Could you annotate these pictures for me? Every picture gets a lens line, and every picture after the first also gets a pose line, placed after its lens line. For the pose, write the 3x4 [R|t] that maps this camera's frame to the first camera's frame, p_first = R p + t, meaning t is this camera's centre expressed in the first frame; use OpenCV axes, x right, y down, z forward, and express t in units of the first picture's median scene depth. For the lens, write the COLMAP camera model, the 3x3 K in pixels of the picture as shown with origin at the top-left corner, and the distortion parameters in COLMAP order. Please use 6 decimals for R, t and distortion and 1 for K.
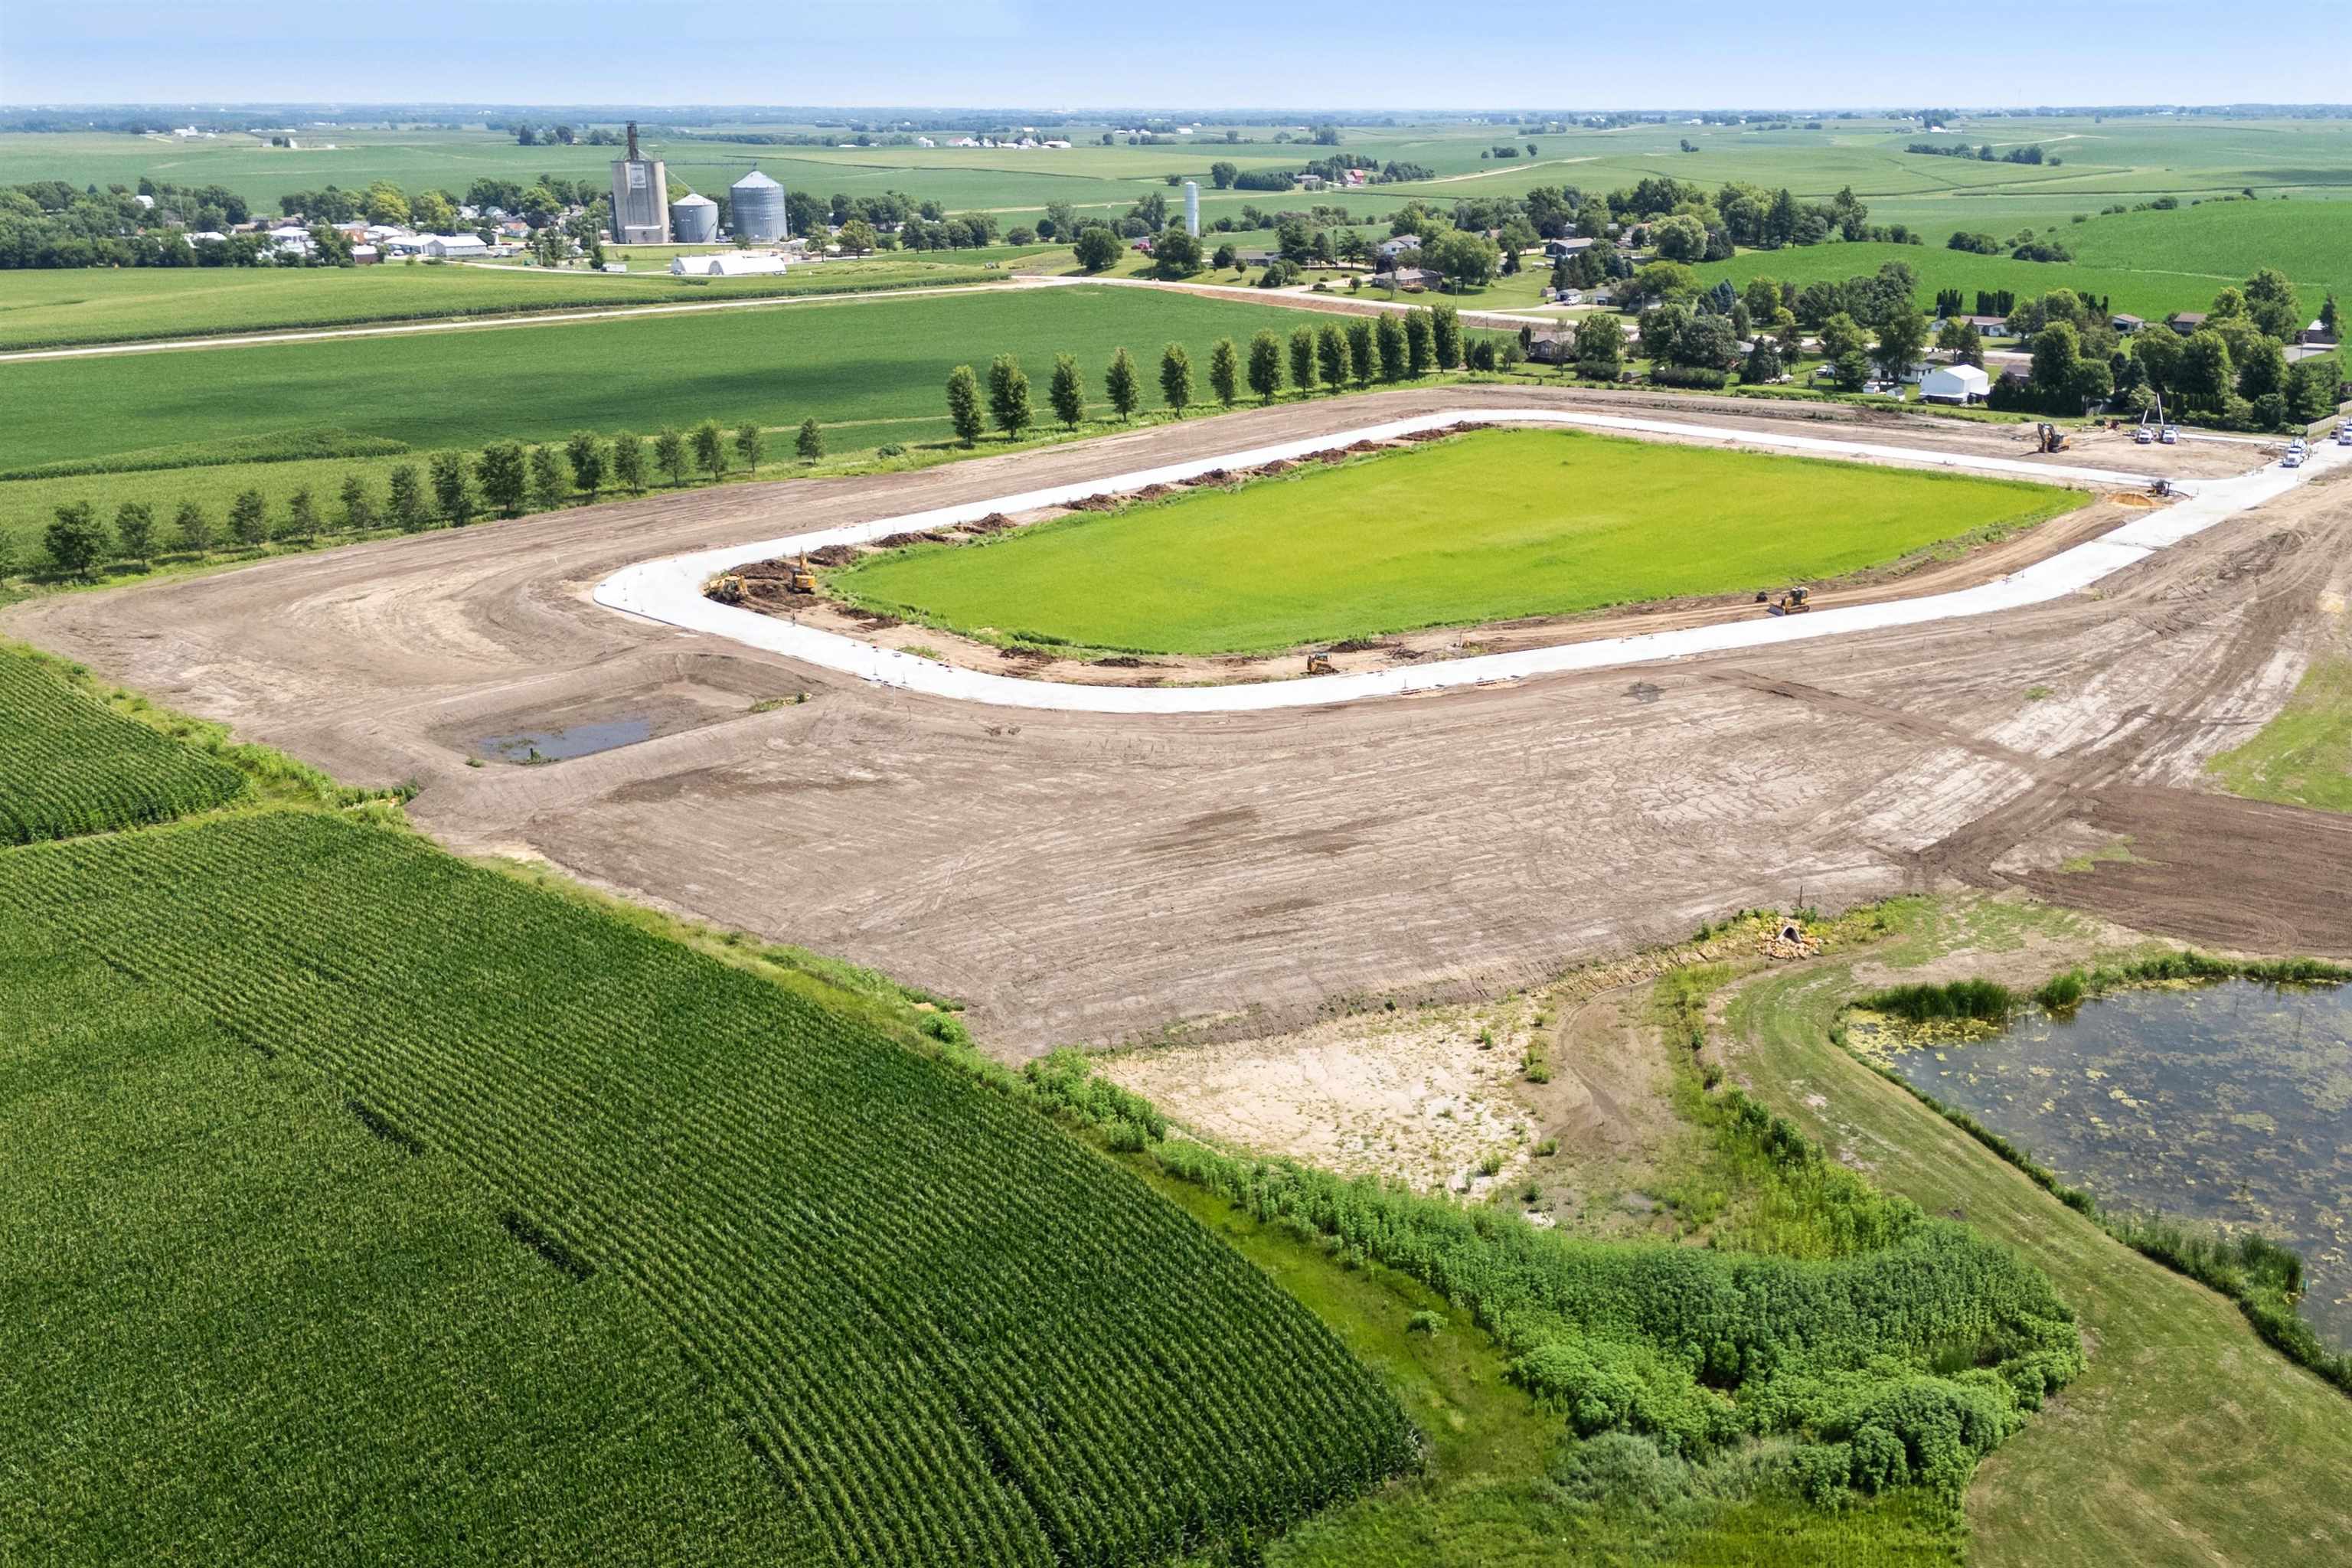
lens RADIAL K [[1979.7, 0, 1225.4], [0, 1979.7, 787.5], [0, 0, 1]] dist [0.113909, -0.180421]
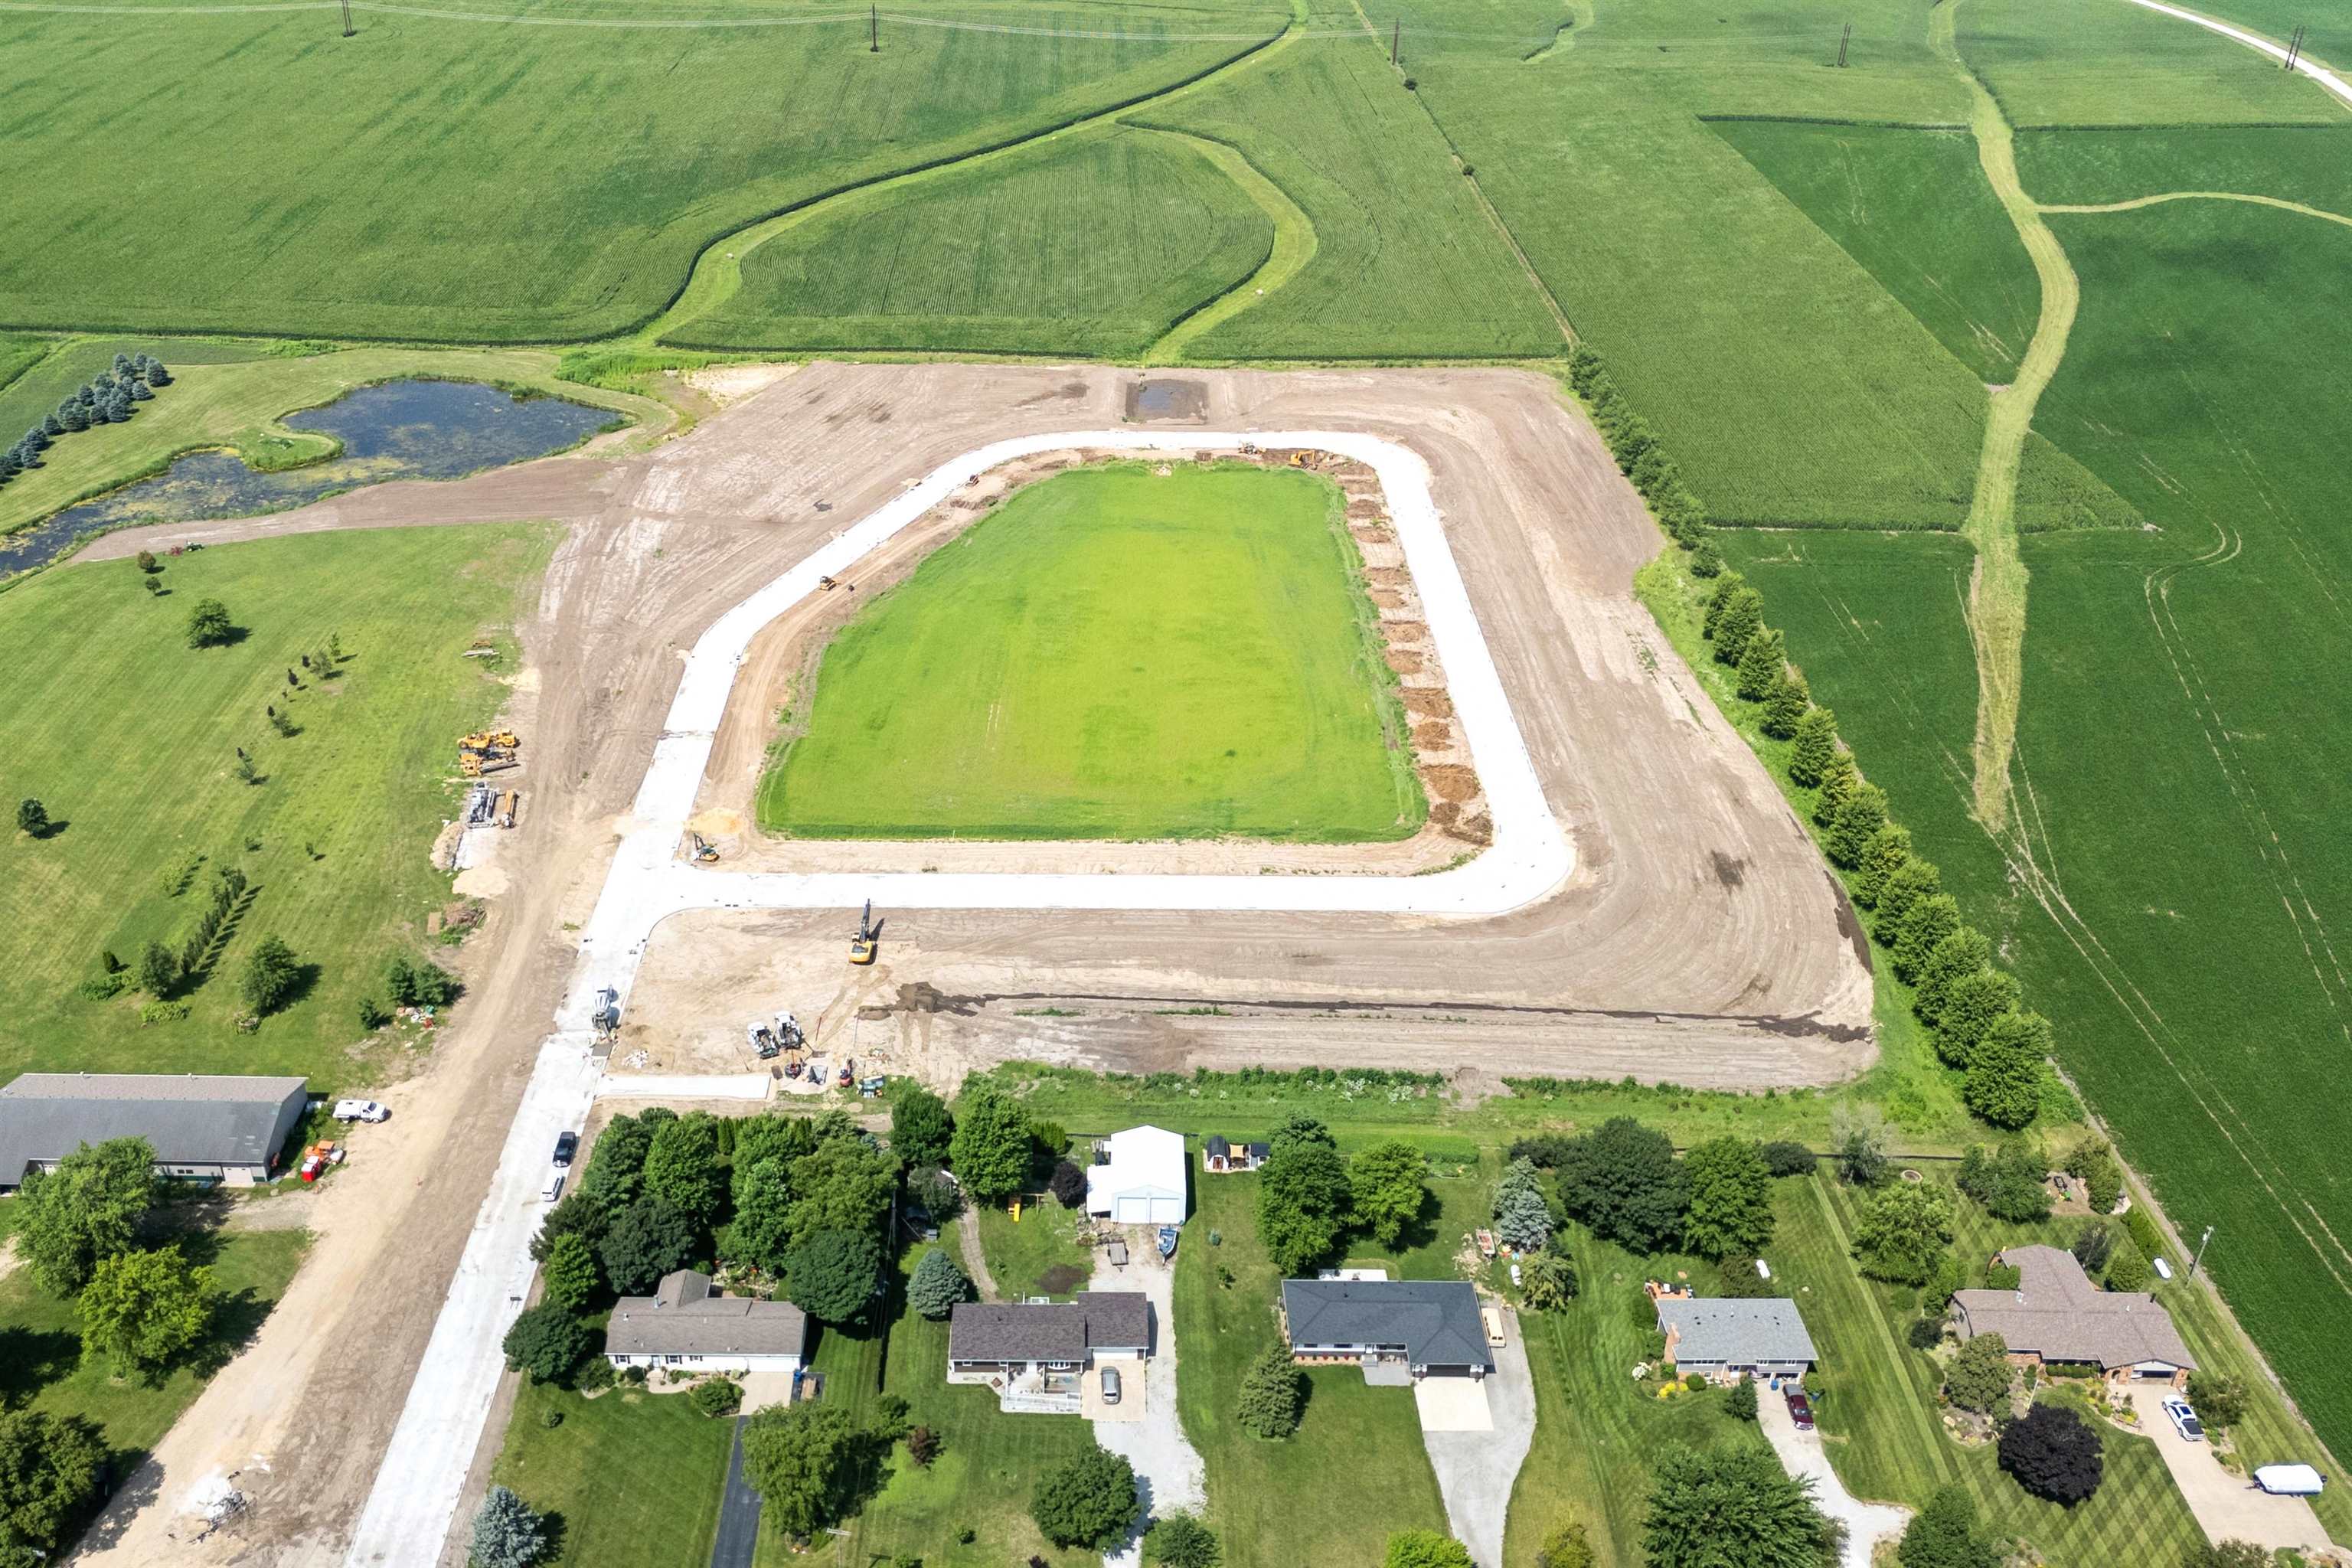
lens RADIAL K [[2165.0, 0, 1213.1], [0, 2165.0, 782.2], [0, 0, 1]] dist [0.136750, -0.272446]
pose [[-0.711023, 0.325665, -0.623209, 1.465101], [-0.251131, 0.710228, 0.657655, -1.472123], [0.656795, 0.624114, -0.423203, 2.466724]]
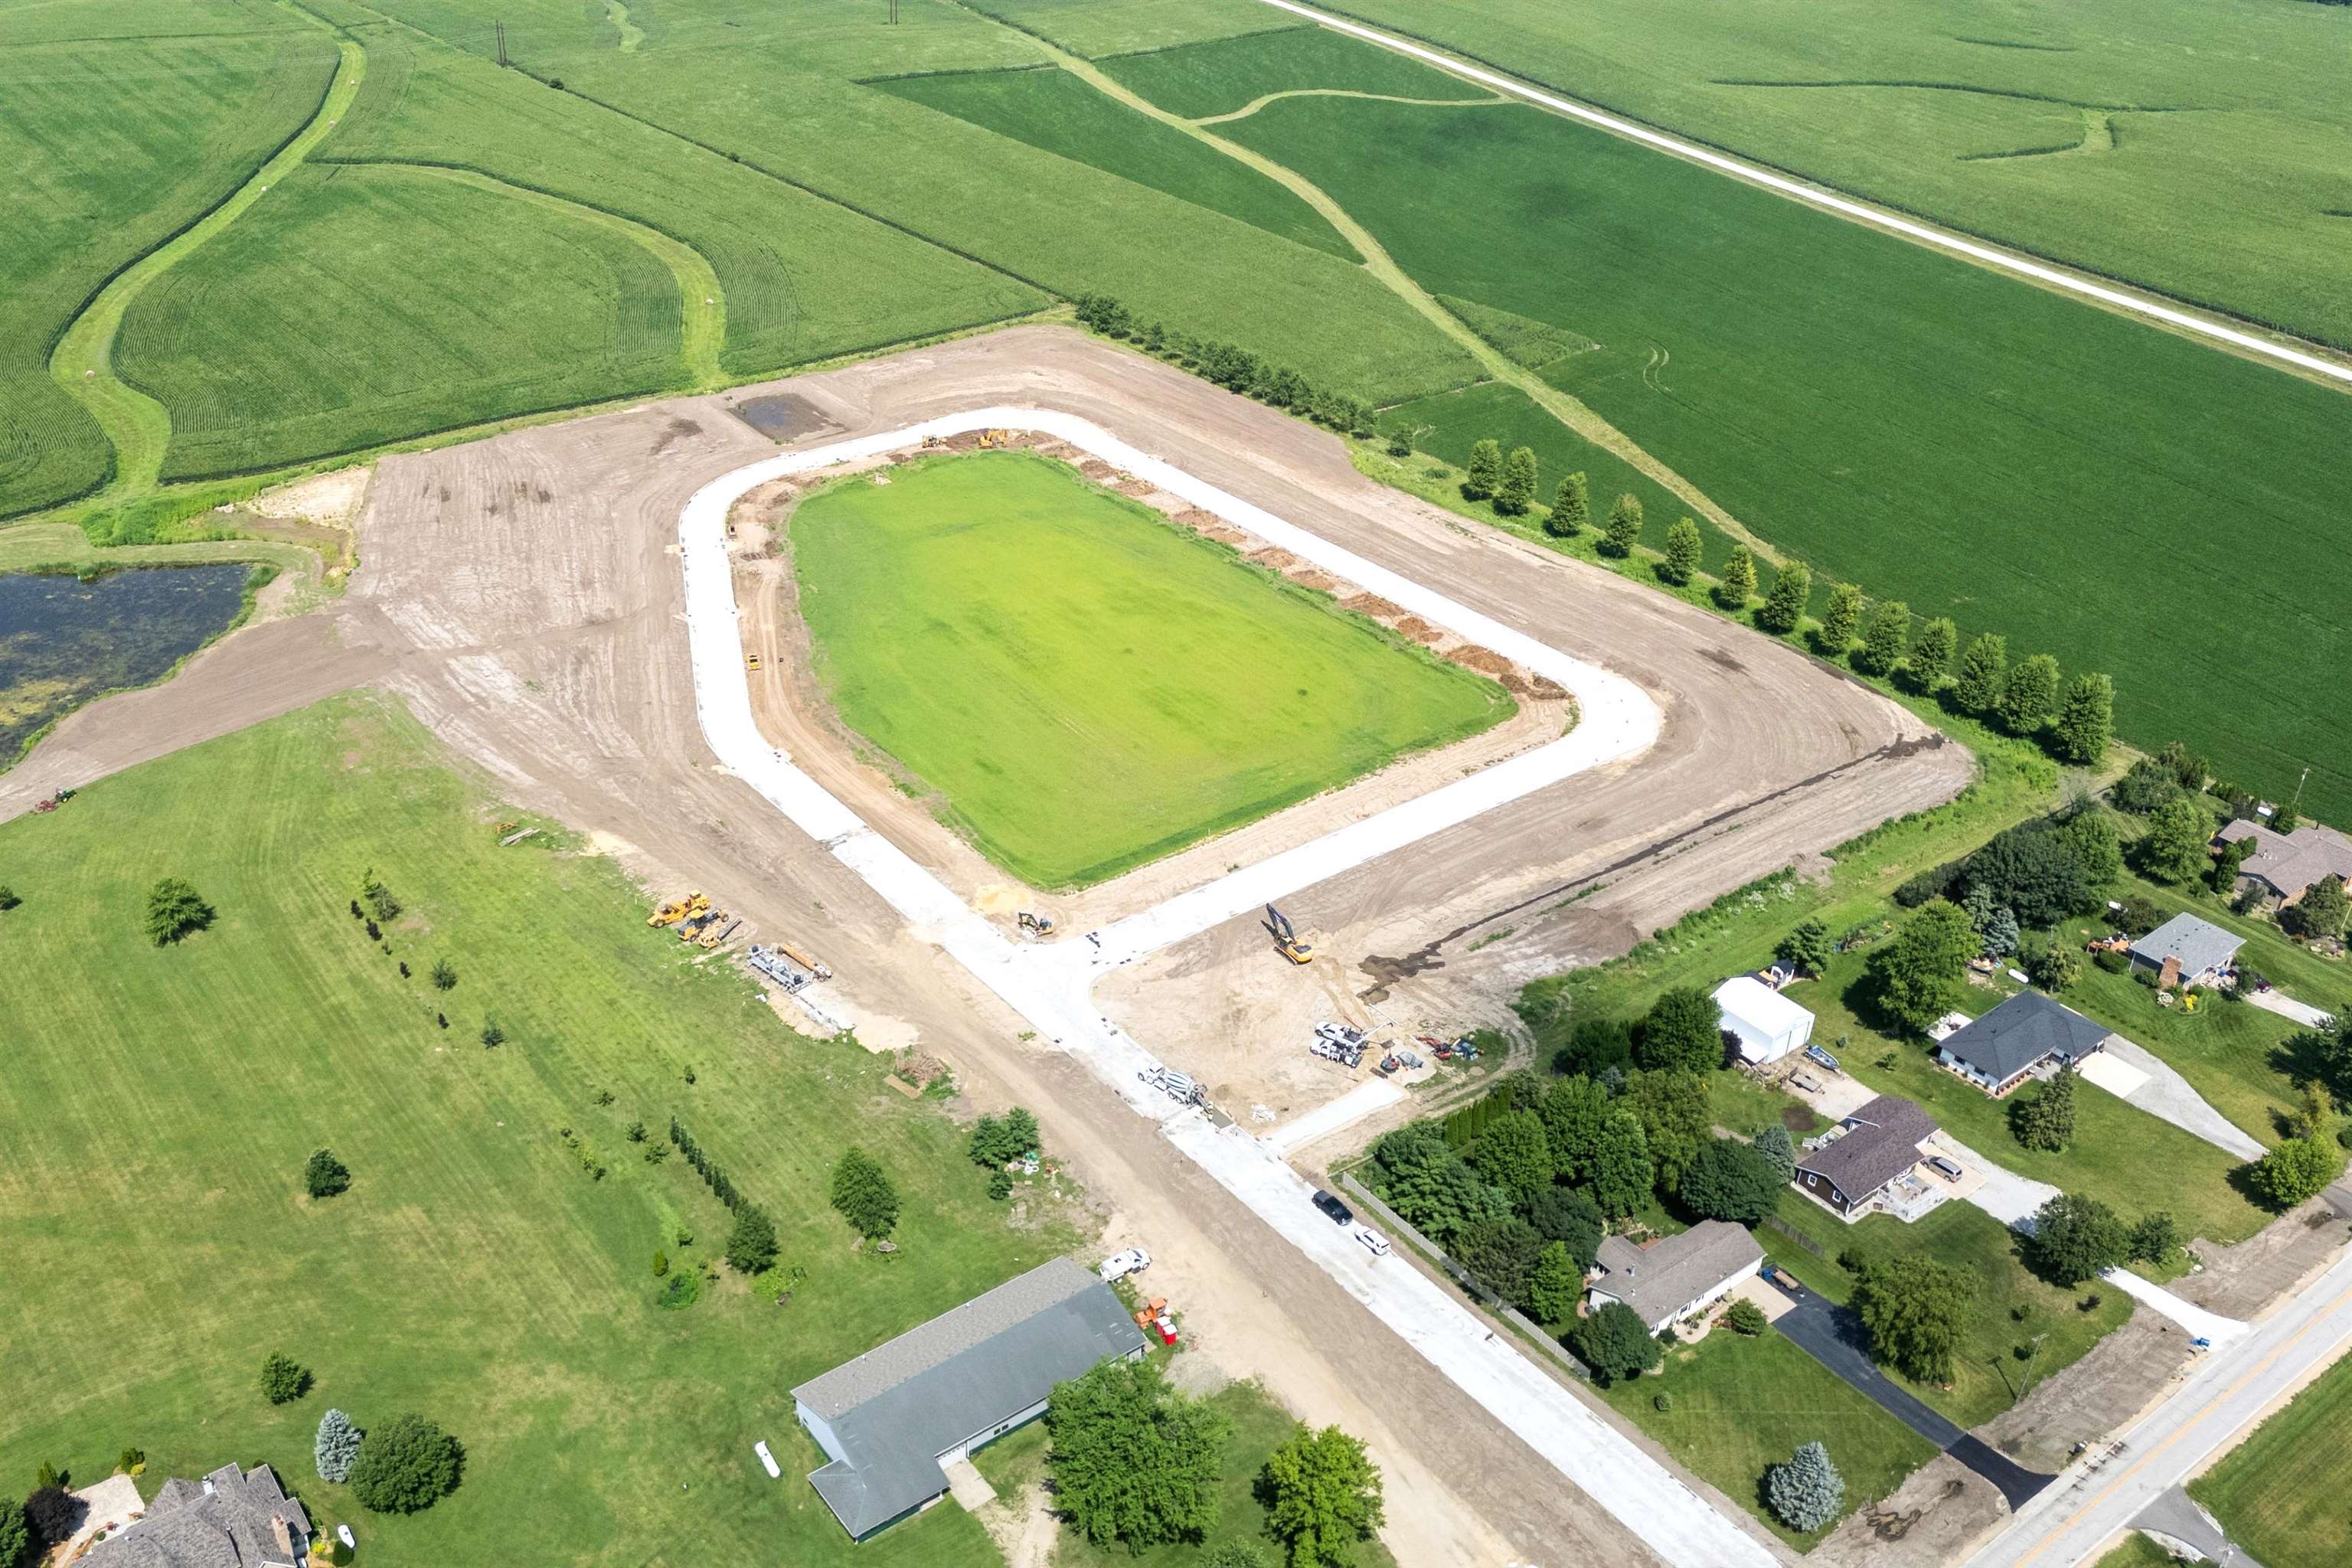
lens RADIAL K [[1979.7, 0, 1225.4], [0, 1979.7, 787.5], [0, 0, 1]] dist [0.113909, -0.180421]
pose [[-0.150756, 0.500938, -0.852252, 1.909320], [-0.345718, 0.780953, 0.520184, -1.133783], [0.926149, 0.373059, 0.055450, 1.537686]]
